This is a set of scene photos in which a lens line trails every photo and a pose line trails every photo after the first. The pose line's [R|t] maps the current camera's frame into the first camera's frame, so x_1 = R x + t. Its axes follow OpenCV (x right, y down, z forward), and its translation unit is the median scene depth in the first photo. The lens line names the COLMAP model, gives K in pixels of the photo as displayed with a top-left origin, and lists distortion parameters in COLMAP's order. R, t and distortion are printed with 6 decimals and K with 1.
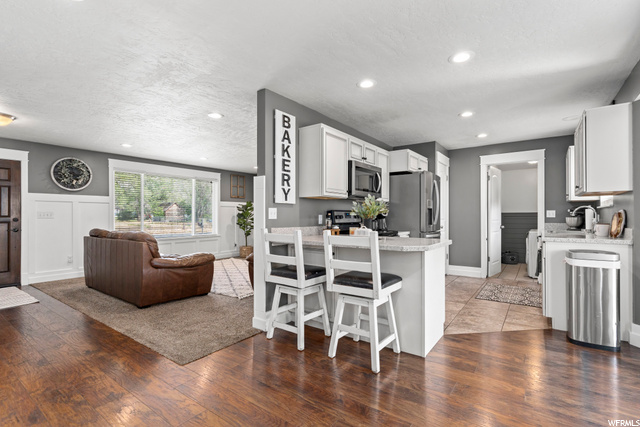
lens RADIAL K [[304.6, 0, 319.2], [0, 304.6, 214.0], [0, 0, 1]] dist [0.004936, 0.000510]
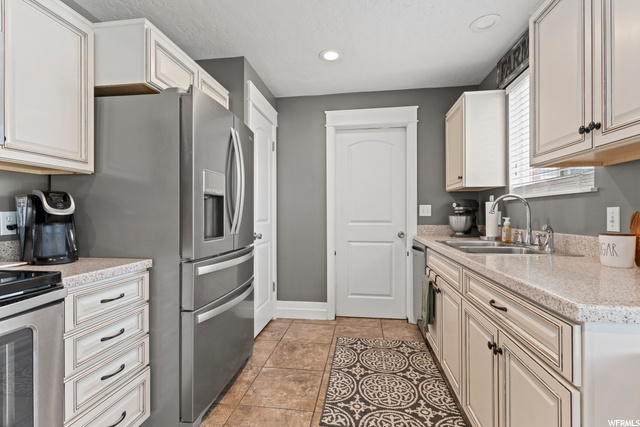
lens RADIAL K [[304.6, 0, 319.7], [0, 304.6, 212.8], [0, 0, 1]] dist [0.004936, 0.000510]
pose [[0.884076, -0.001679, 0.467339, 0.277033], [0.000205, 0.999995, 0.003204, 0.002297], [-0.467342, -0.002737, 0.884072, 0.553737]]
